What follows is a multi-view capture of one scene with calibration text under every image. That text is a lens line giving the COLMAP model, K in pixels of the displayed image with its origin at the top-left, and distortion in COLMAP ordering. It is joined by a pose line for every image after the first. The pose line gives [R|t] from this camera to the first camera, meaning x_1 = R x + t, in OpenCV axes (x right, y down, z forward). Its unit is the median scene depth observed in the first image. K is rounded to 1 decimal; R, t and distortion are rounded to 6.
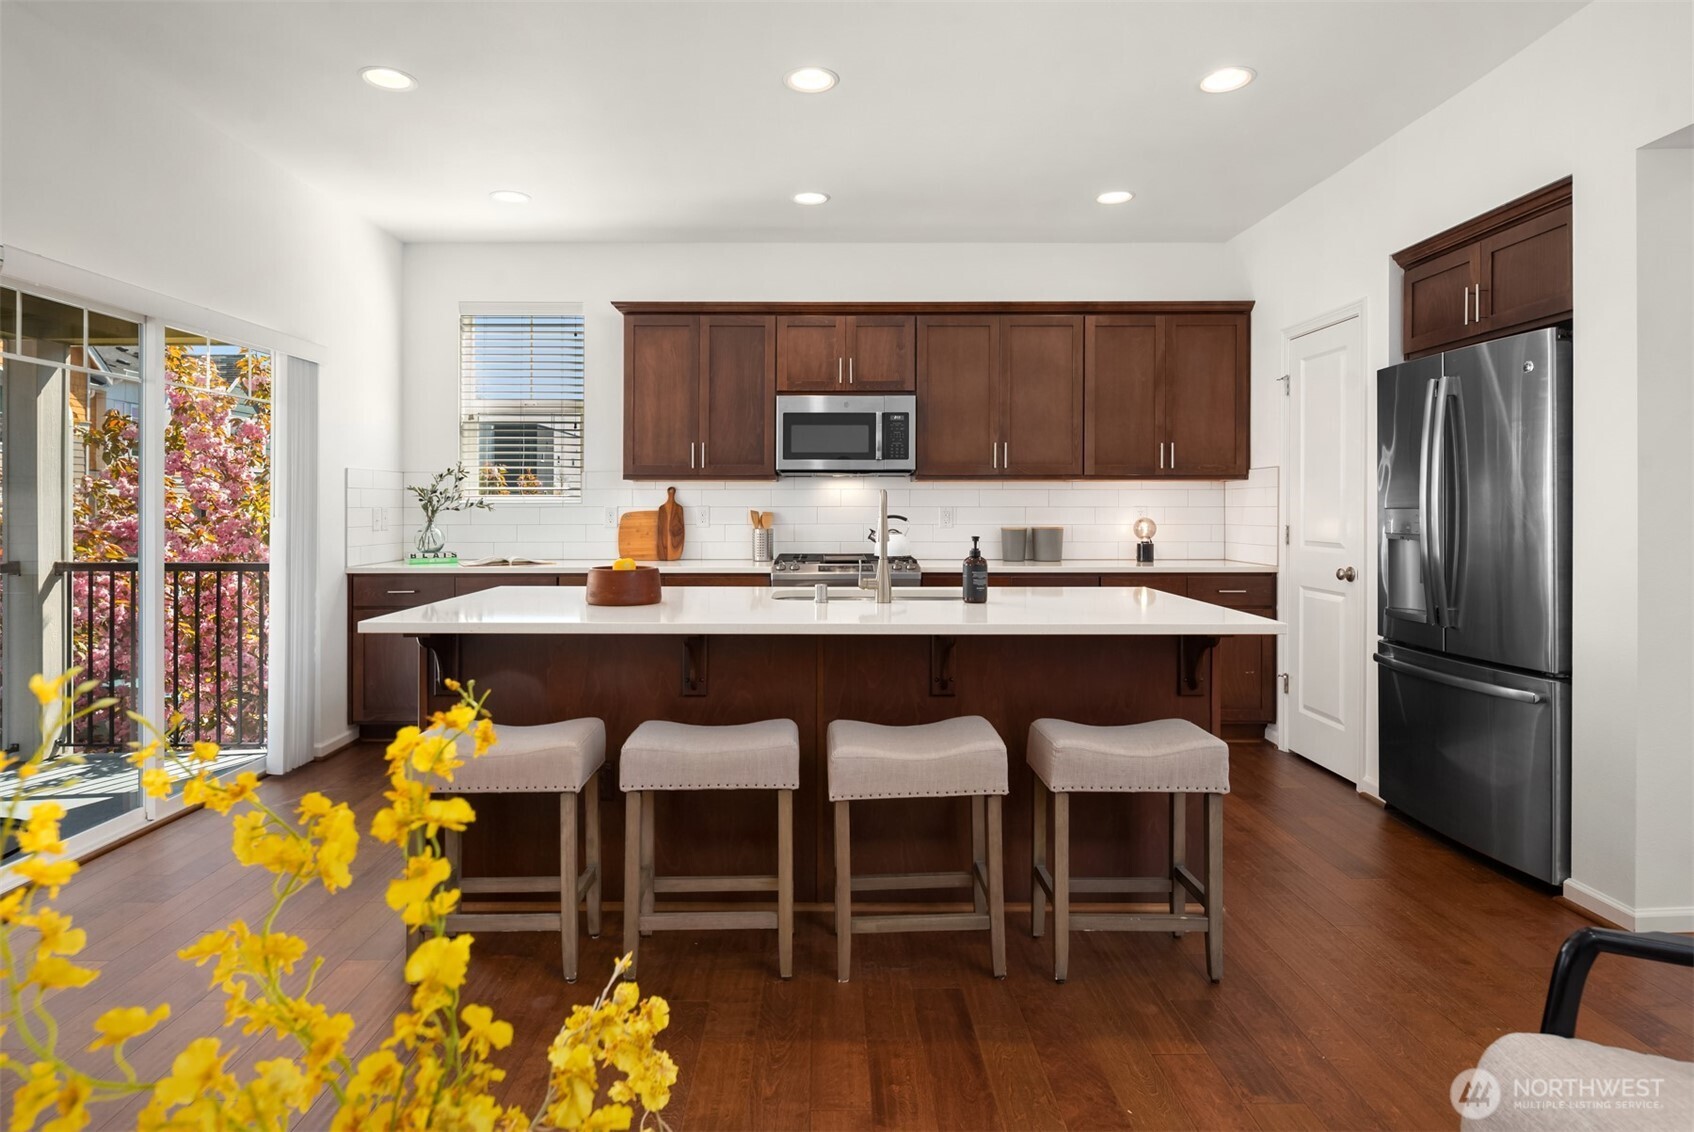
lens RADIAL K [[913.0, 0, 811.8], [0, 913.0, 540.9], [0, 0, 1]] dist [-0.001256, -0.005511]
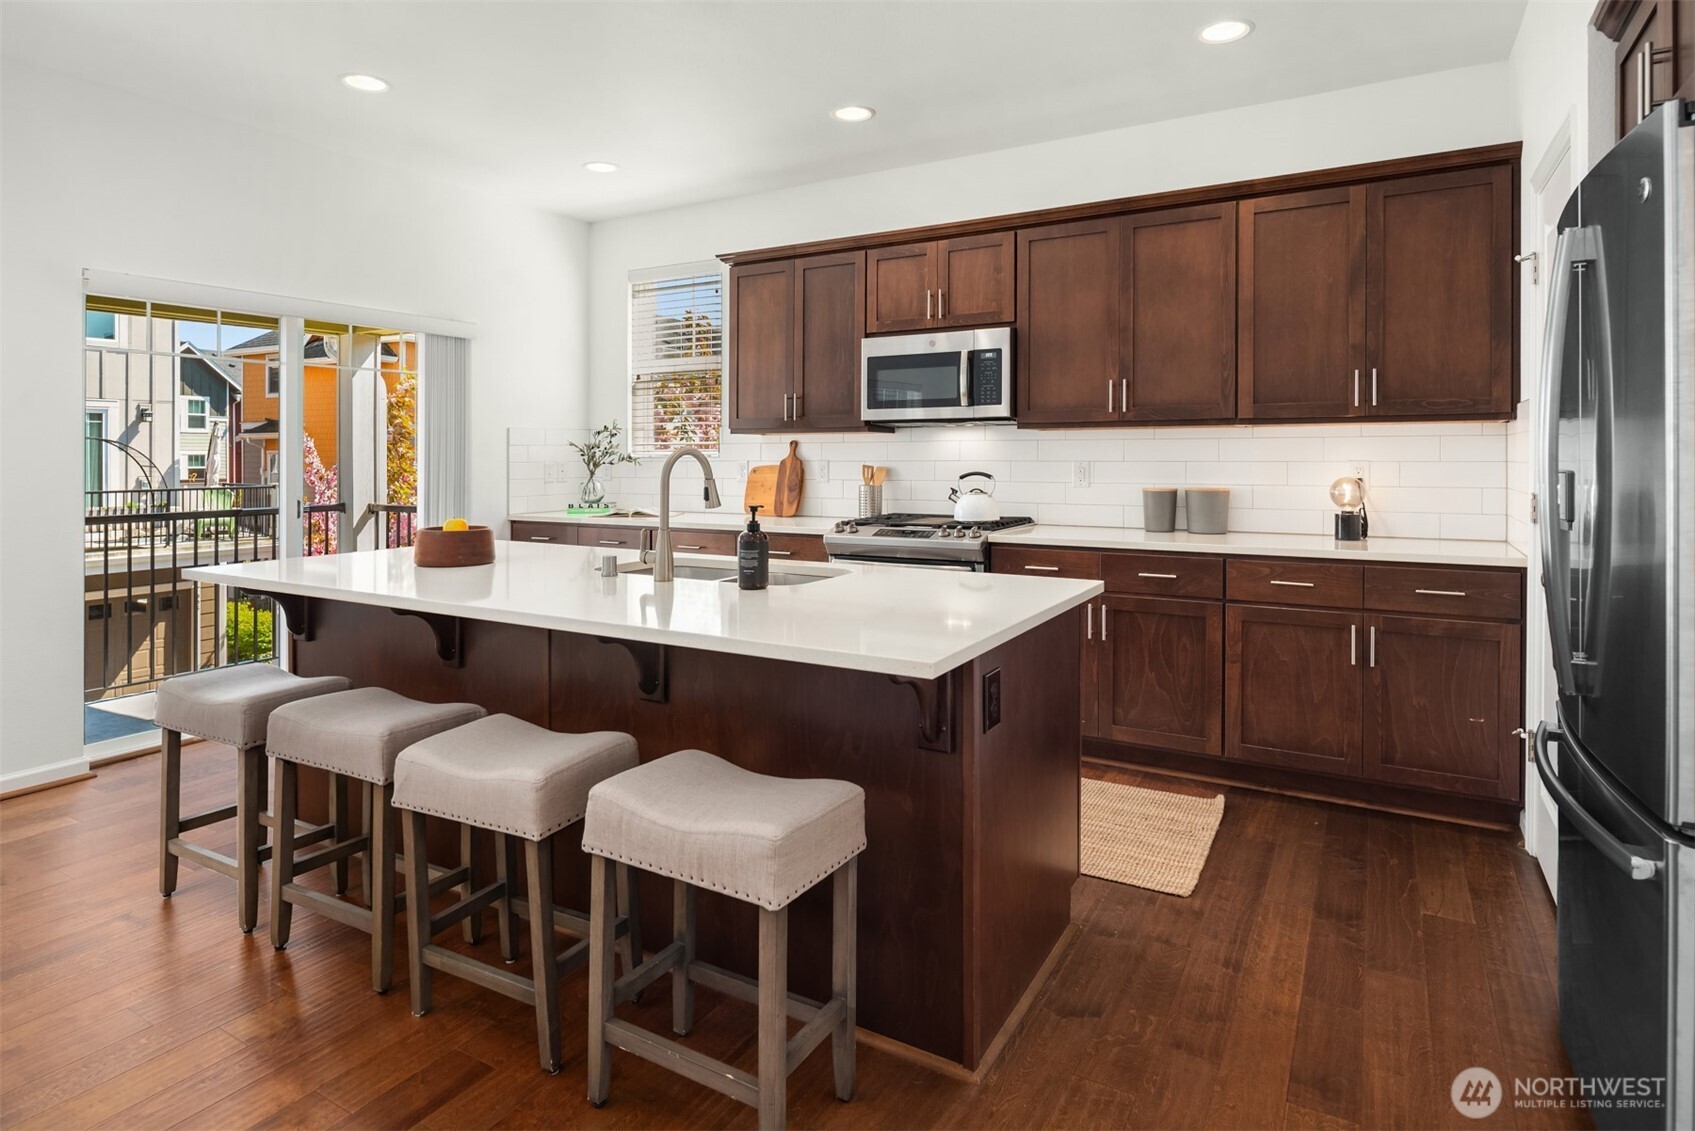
lens RADIAL K [[913.5, 0, 818.5], [0, 913.5, 470.3], [0, 0, 1]] dist [-0.001256, -0.005511]
pose [[0.868758, 0.004784, -0.495213, 0.371663], [-0.014123, 0.999786, -0.015118, -0.014761], [0.495035, 0.020128, 0.868640, 0.198117]]
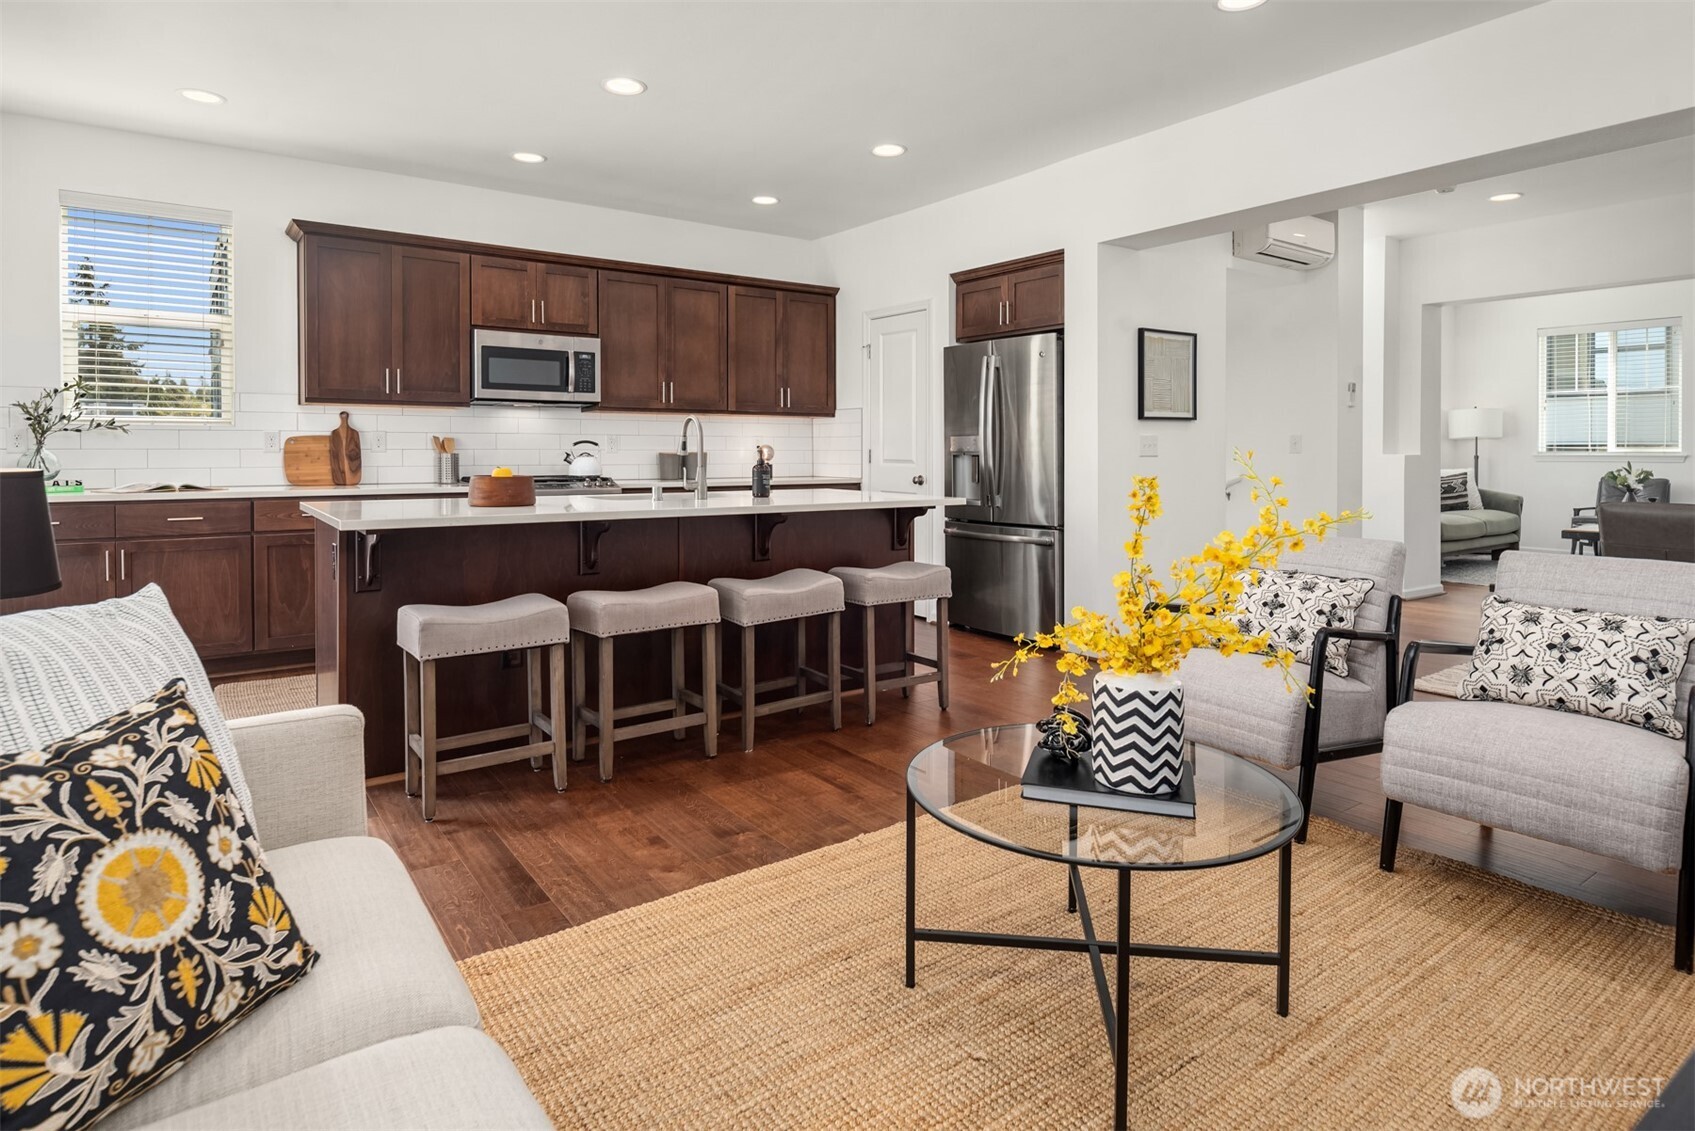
lens RADIAL K [[913.5, 0, 802.4], [0, 913.5, 499.2], [0, 0, 1]] dist [-0.001256, -0.005511]
pose [[0.828491, -0.026480, 0.559376, -0.327063], [0.016422, 0.999601, 0.022998, 0.023284], [-0.559761, -0.009868, 0.828595, -0.113550]]
